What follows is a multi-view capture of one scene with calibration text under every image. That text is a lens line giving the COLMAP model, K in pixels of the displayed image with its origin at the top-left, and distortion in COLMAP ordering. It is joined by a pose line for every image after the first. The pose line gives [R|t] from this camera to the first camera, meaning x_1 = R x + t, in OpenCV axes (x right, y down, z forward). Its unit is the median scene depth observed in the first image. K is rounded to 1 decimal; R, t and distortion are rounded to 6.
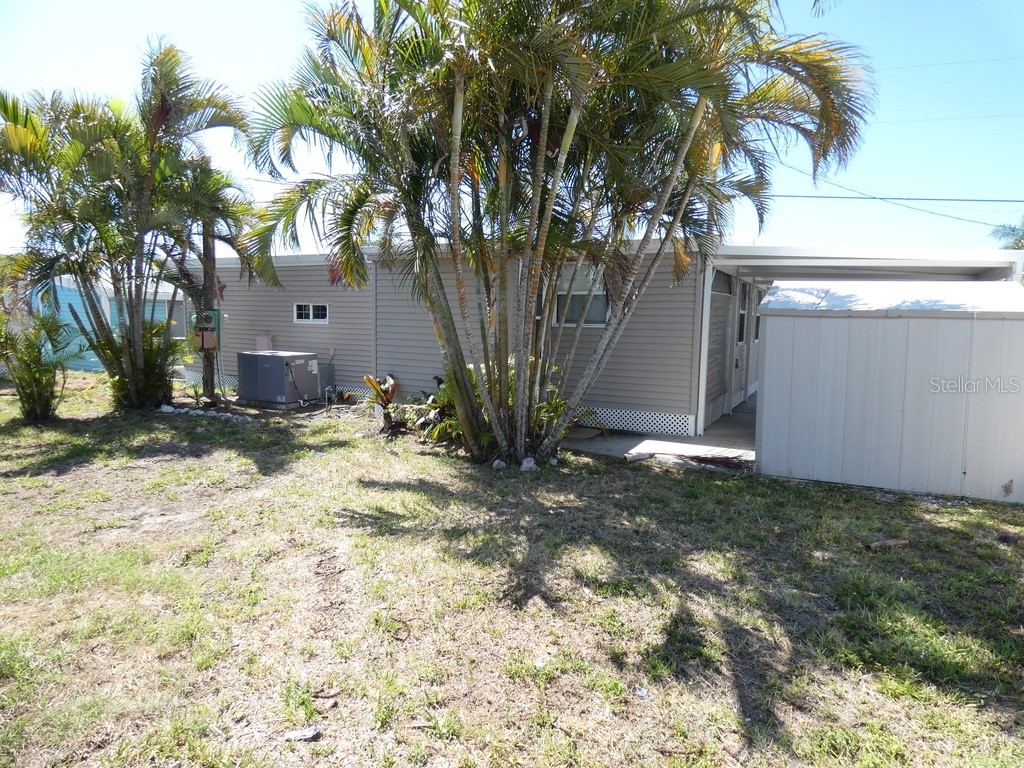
lens RADIAL K [[608.4, 0, 514.4], [0, 608.4, 376.9], [0, 0, 1]] dist [-0.015953, -0.000403]
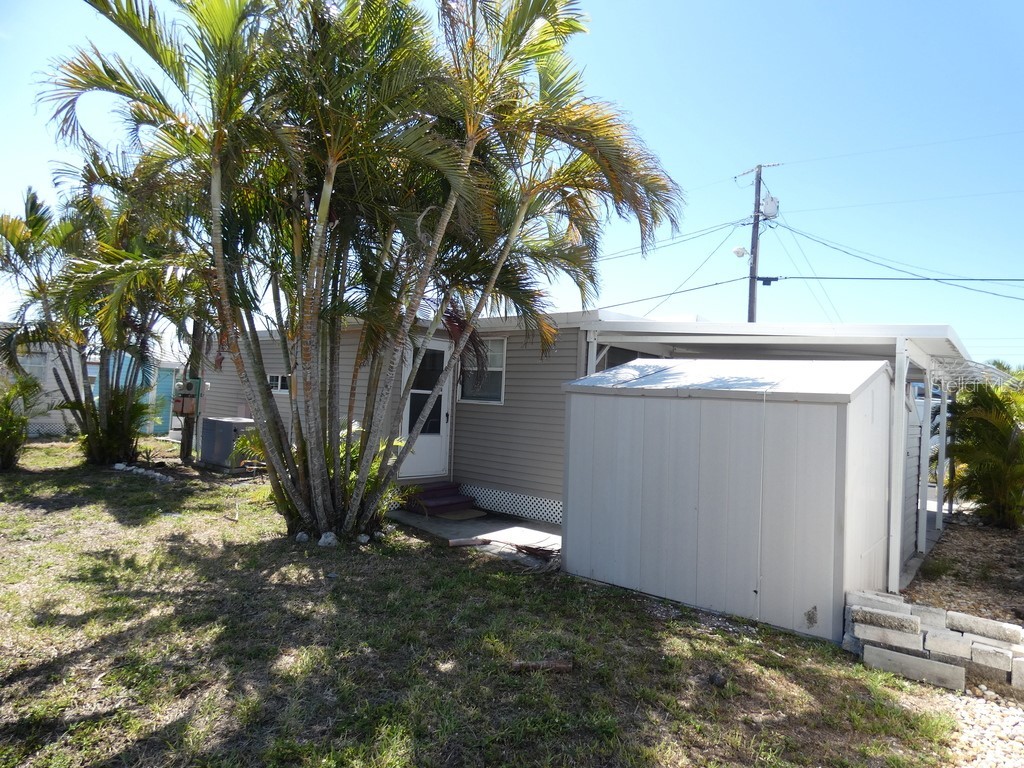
lens RADIAL K [[605.0, 0, 512.0], [0, 605.0, 384.0], [0, 0, 1]] dist [0.020604, -0.026555]
pose [[0.979681, 0.030447, -0.198238, 0.387756], [-0.055463, 0.990993, -0.121890, 0.001102], [0.192741, 0.130408, 0.972545, 0.073689]]
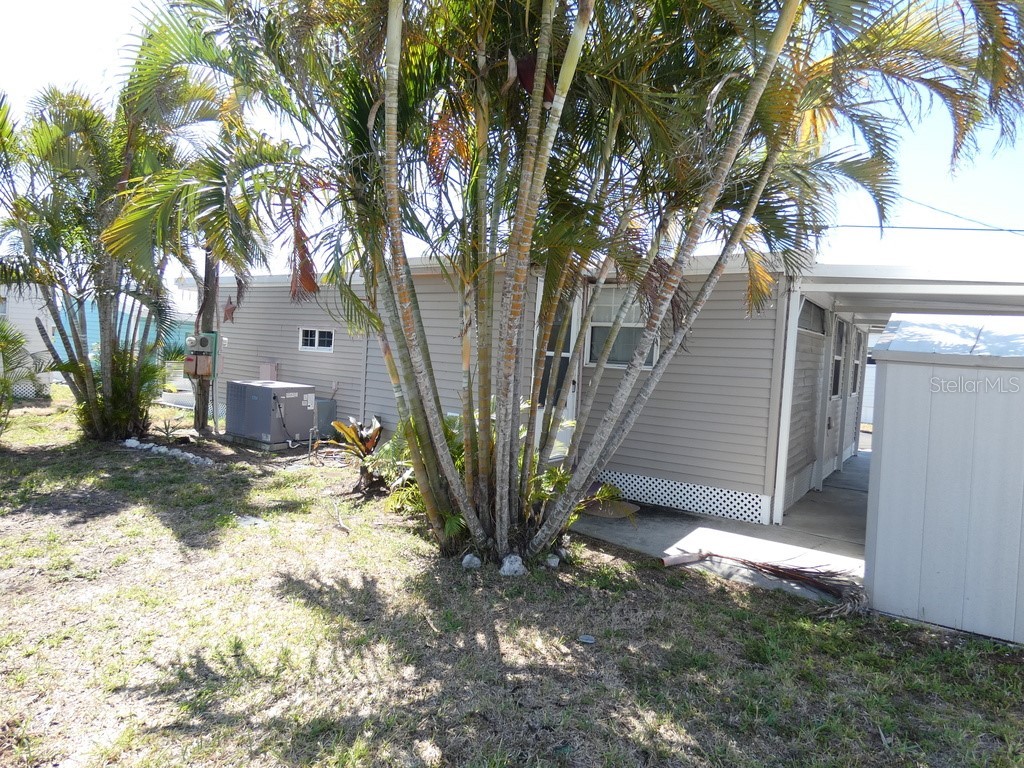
lens RADIAL K [[608.4, 0, 514.4], [0, 608.4, 376.9], [0, 0, 1]] dist [-0.015953, -0.000403]
pose [[0.991811, 0.042671, -0.120373, 0.077836], [-0.049977, 0.997045, -0.058347, -0.021724], [0.117528, 0.063886, 0.991013, 0.246941]]
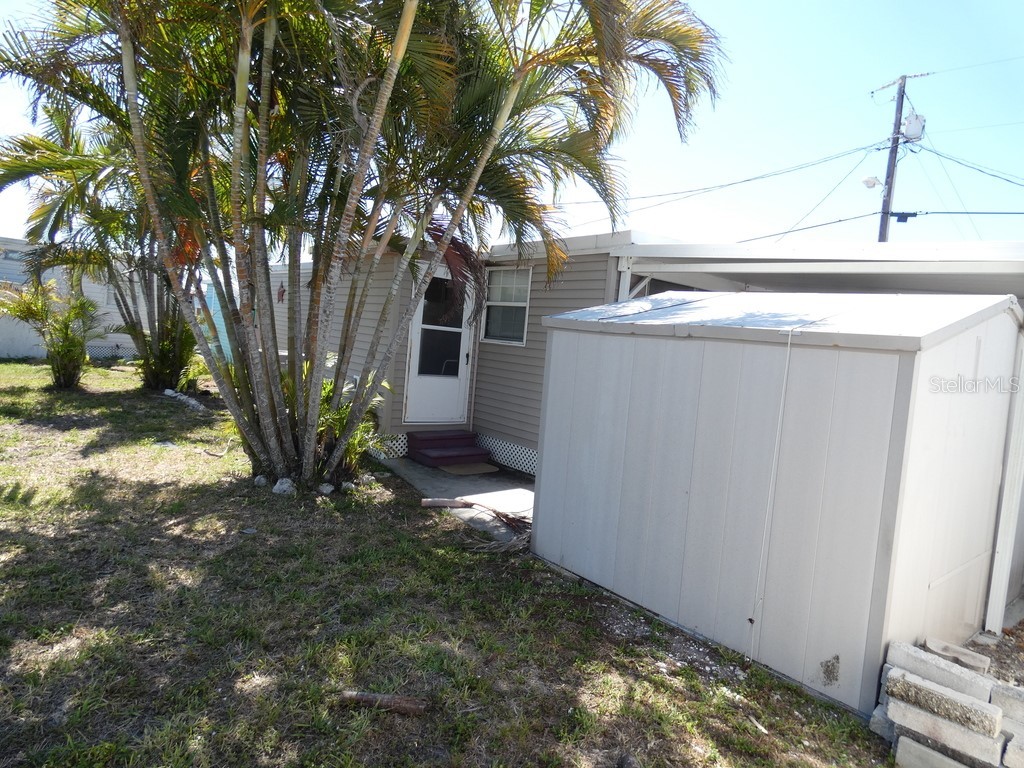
lens RADIAL K [[601.8, 0, 513.9], [0, 601.8, 381.8], [0, 0, 1]] dist [-0.001789, -0.002145]
pose [[0.923176, 0.097752, -0.371740, 0.487769], [-0.114950, 0.993073, -0.024332, -0.013663], [0.366787, 0.065194, 0.928018, 0.261290]]
